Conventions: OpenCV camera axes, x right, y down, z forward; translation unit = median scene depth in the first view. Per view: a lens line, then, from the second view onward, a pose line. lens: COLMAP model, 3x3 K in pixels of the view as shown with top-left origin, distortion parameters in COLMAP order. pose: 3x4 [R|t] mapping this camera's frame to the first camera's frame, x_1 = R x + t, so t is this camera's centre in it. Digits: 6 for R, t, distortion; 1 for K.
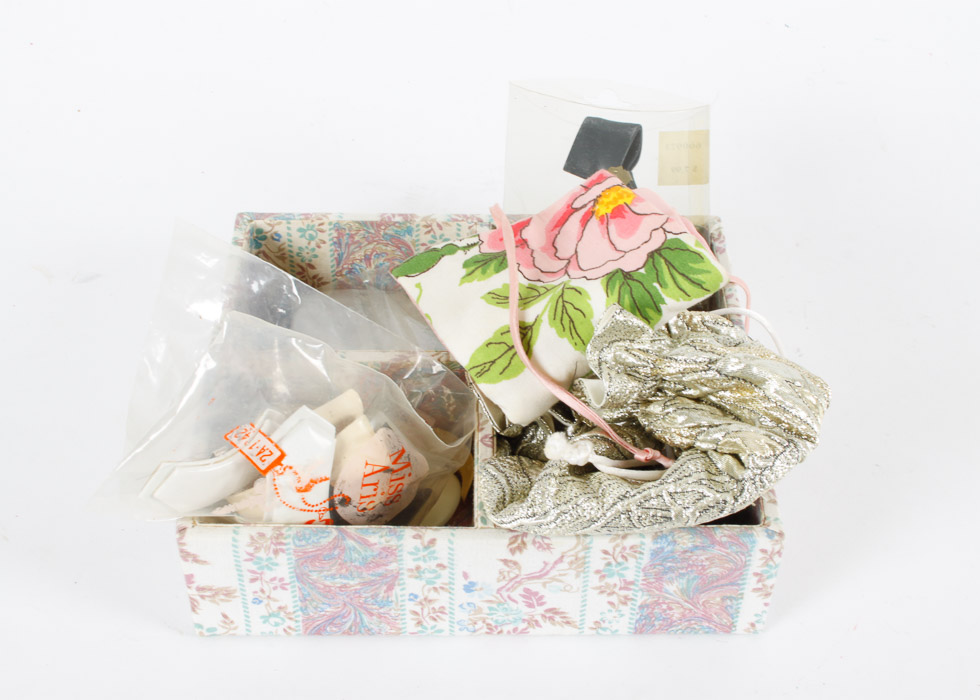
lens RADIAL K [[1471.5, 0, 492.1], [0, 1471.5, 349.4], [0, 0, 1]] dist [-0.047421, 0.000000]
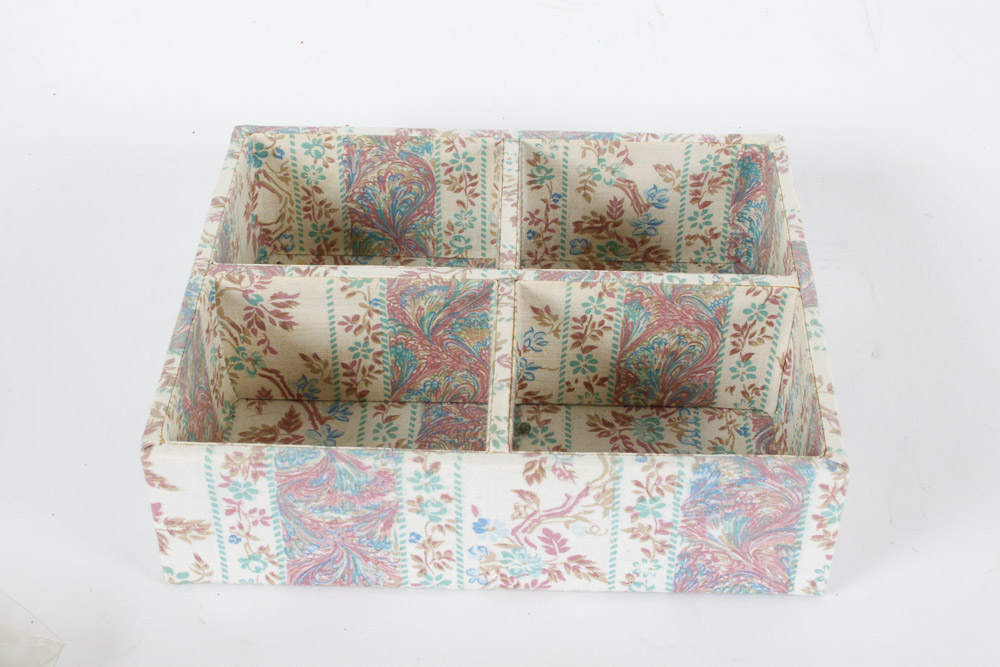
lens RADIAL K [[1608.4, 0, 498.4], [0, 1608.4, 333.9], [0, 0, 1]] dist [-0.006908, 0.000000]
pose [[0.999084, 0.014343, -0.040322, 0.031199], [-0.016613, 0.998262, -0.056536, 0.100963], [0.039441, 0.057154, 0.997586, 0.054089]]
